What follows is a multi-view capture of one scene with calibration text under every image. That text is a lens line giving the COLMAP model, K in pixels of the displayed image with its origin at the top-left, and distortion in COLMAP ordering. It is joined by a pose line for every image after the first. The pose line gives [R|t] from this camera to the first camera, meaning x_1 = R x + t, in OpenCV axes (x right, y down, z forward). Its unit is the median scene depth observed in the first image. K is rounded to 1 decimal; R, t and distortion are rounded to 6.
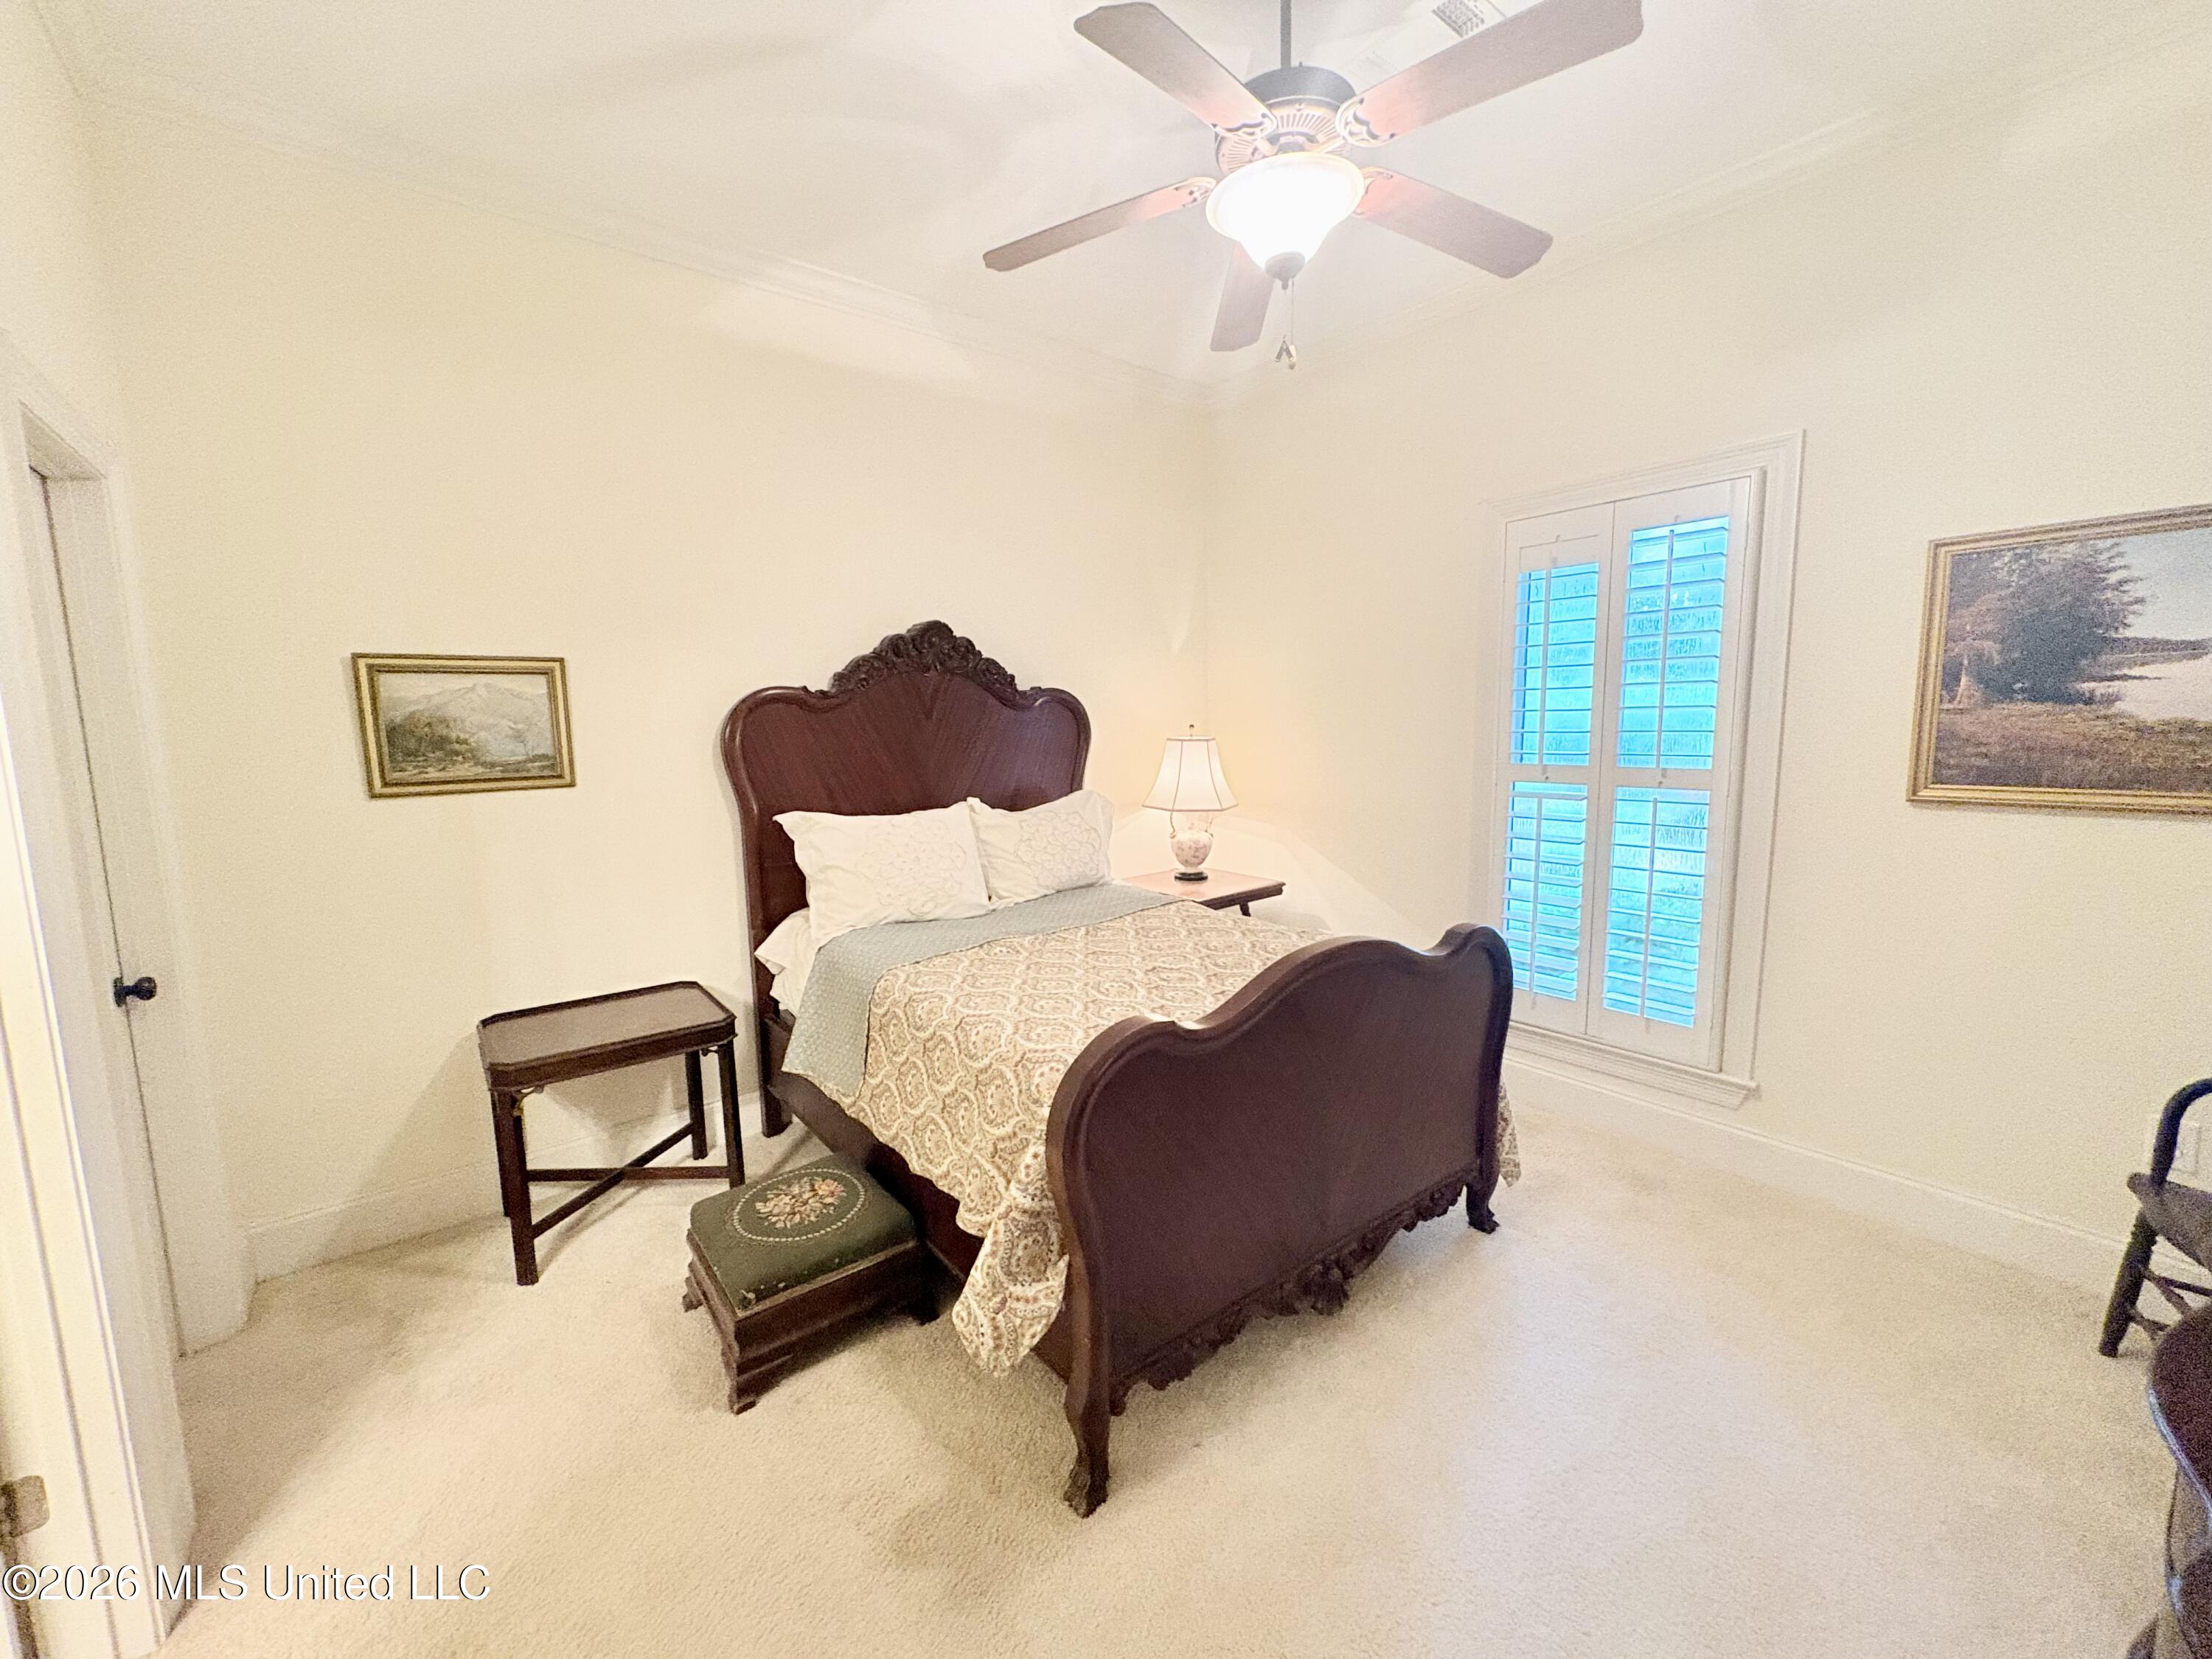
lens RADIAL K [[881.1, 0, 1105.8], [0, 881.1, 831.4], [0, 0, 1]] dist [0.001725, 0.000694]
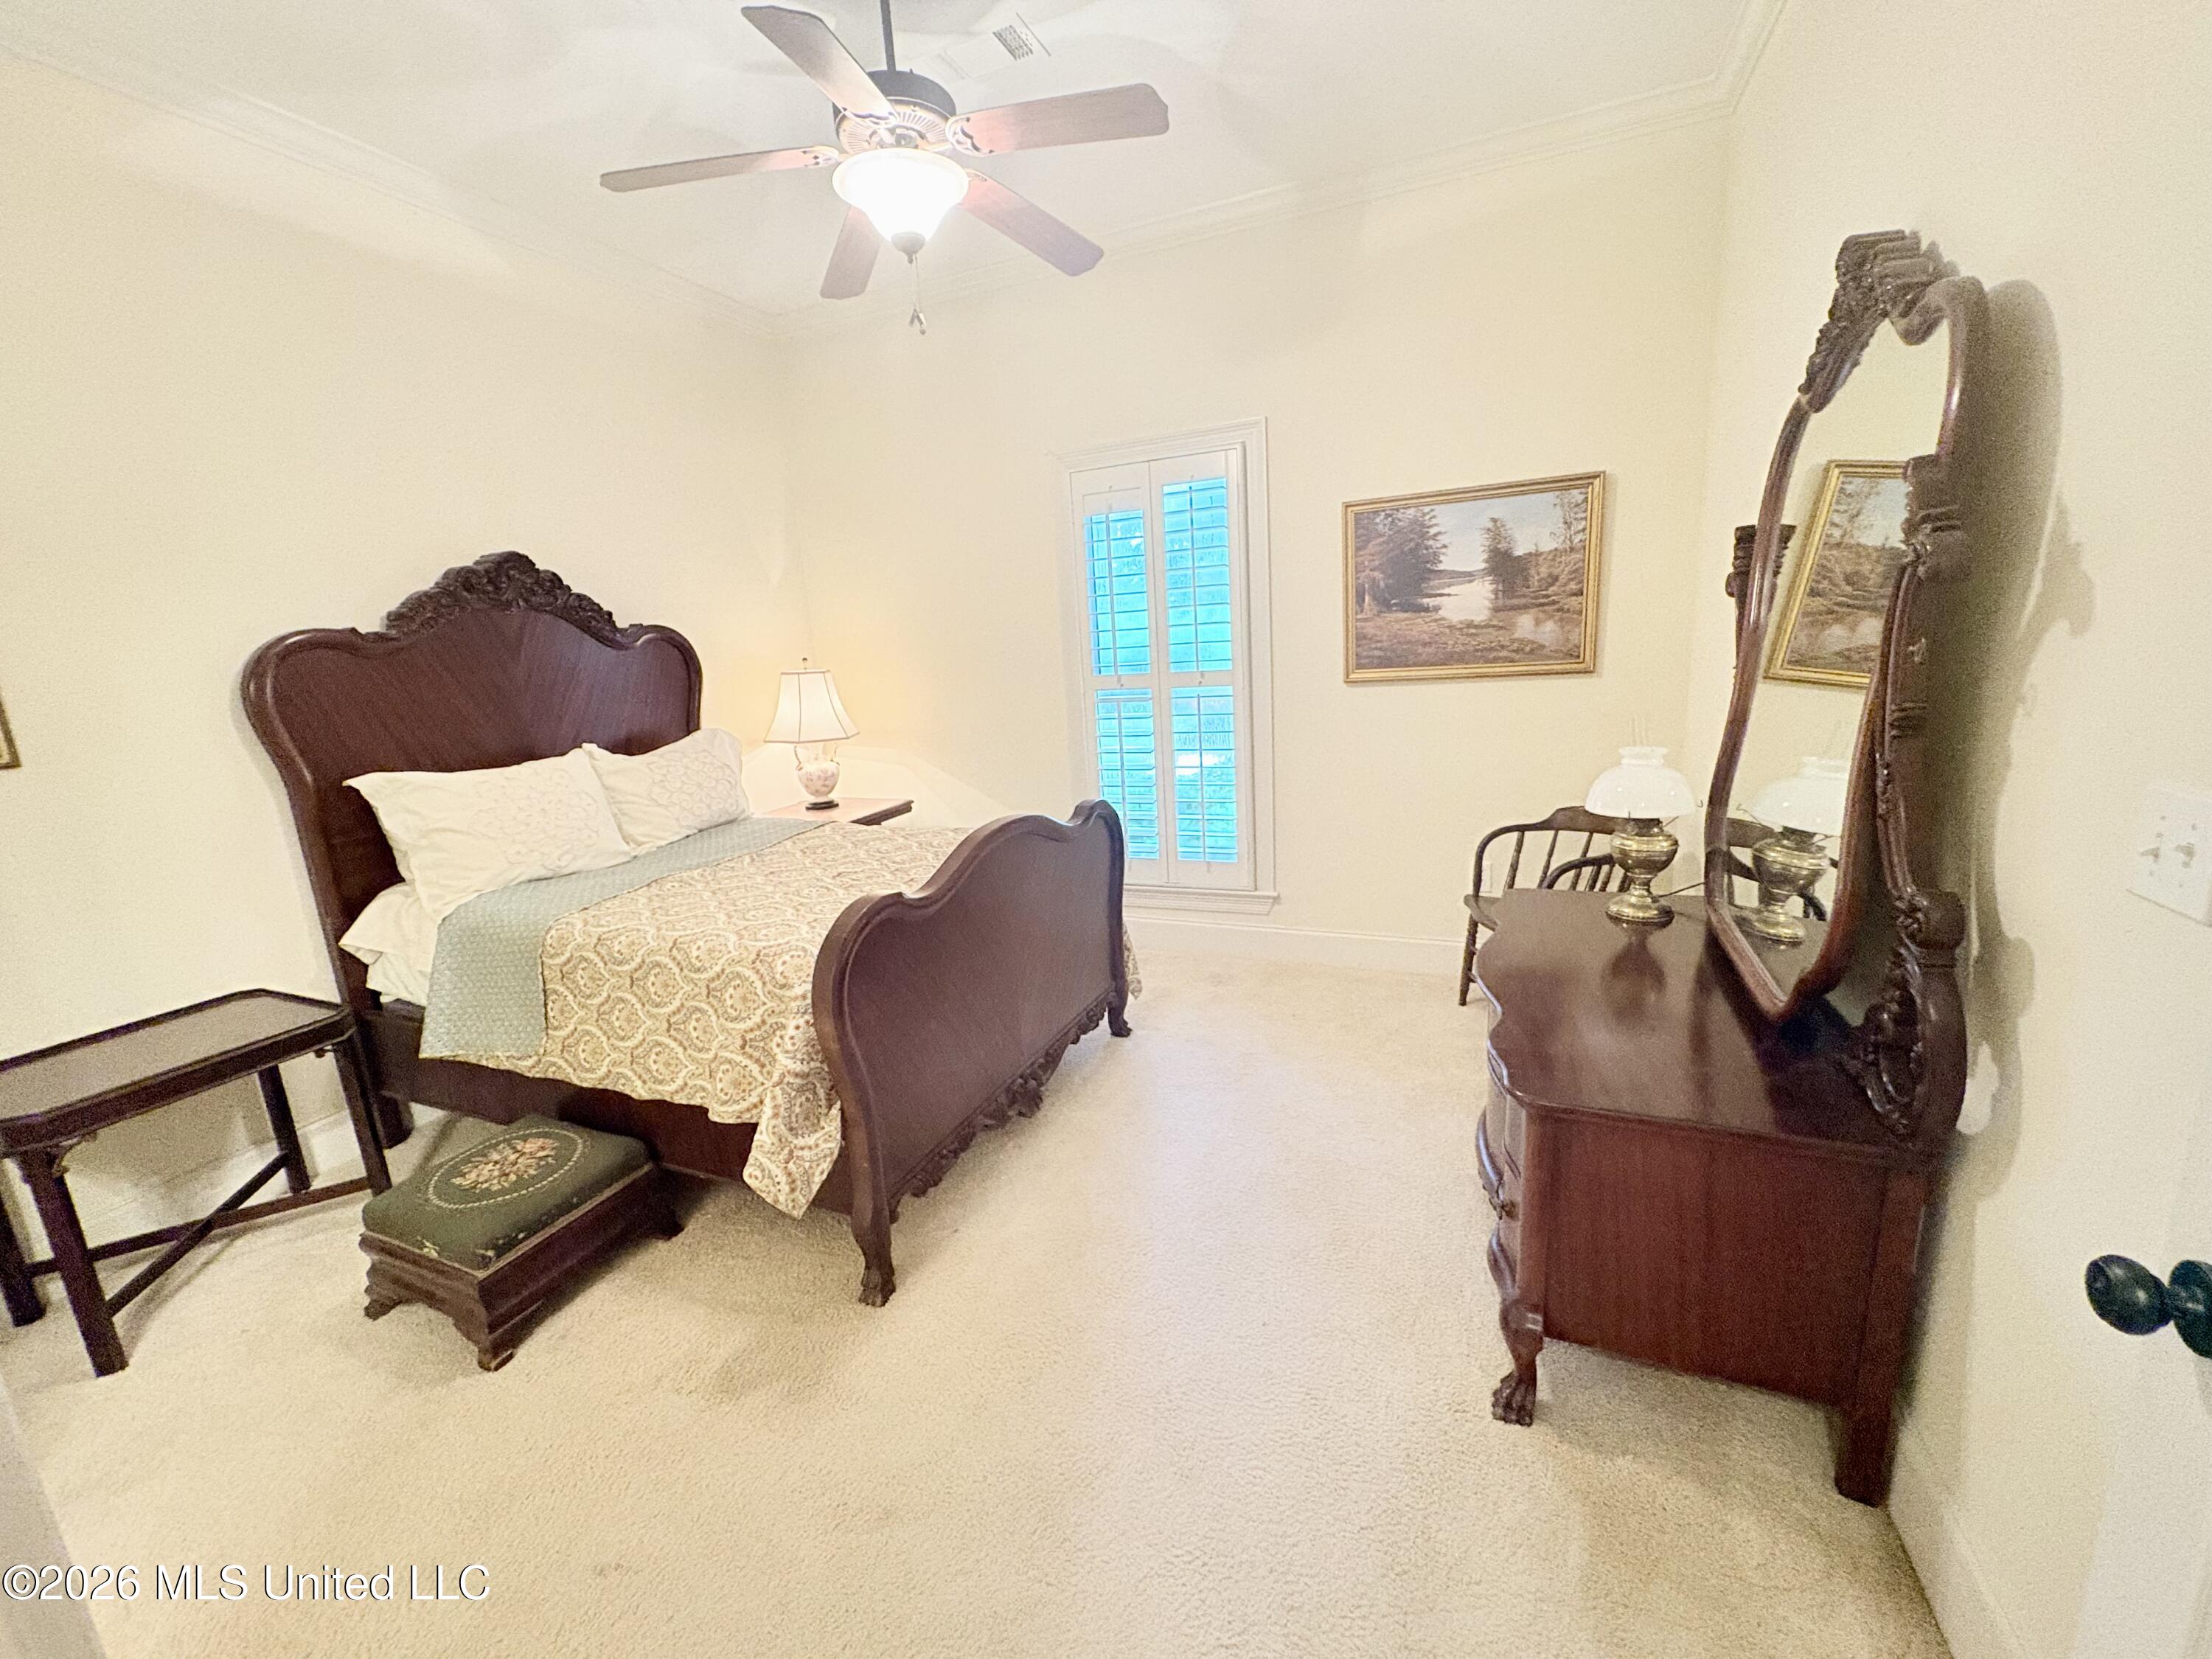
lens RADIAL K [[880.4, 0, 1105.2], [0, 880.4, 829.0], [0, 0, 1]] dist [0.000887, 0.000207]
pose [[0.880991, -0.132823, 0.454107, -0.158080], [0.104154, 0.990686, 0.087706, 0.041228], [-0.461527, -0.029972, 0.886620, -0.138917]]
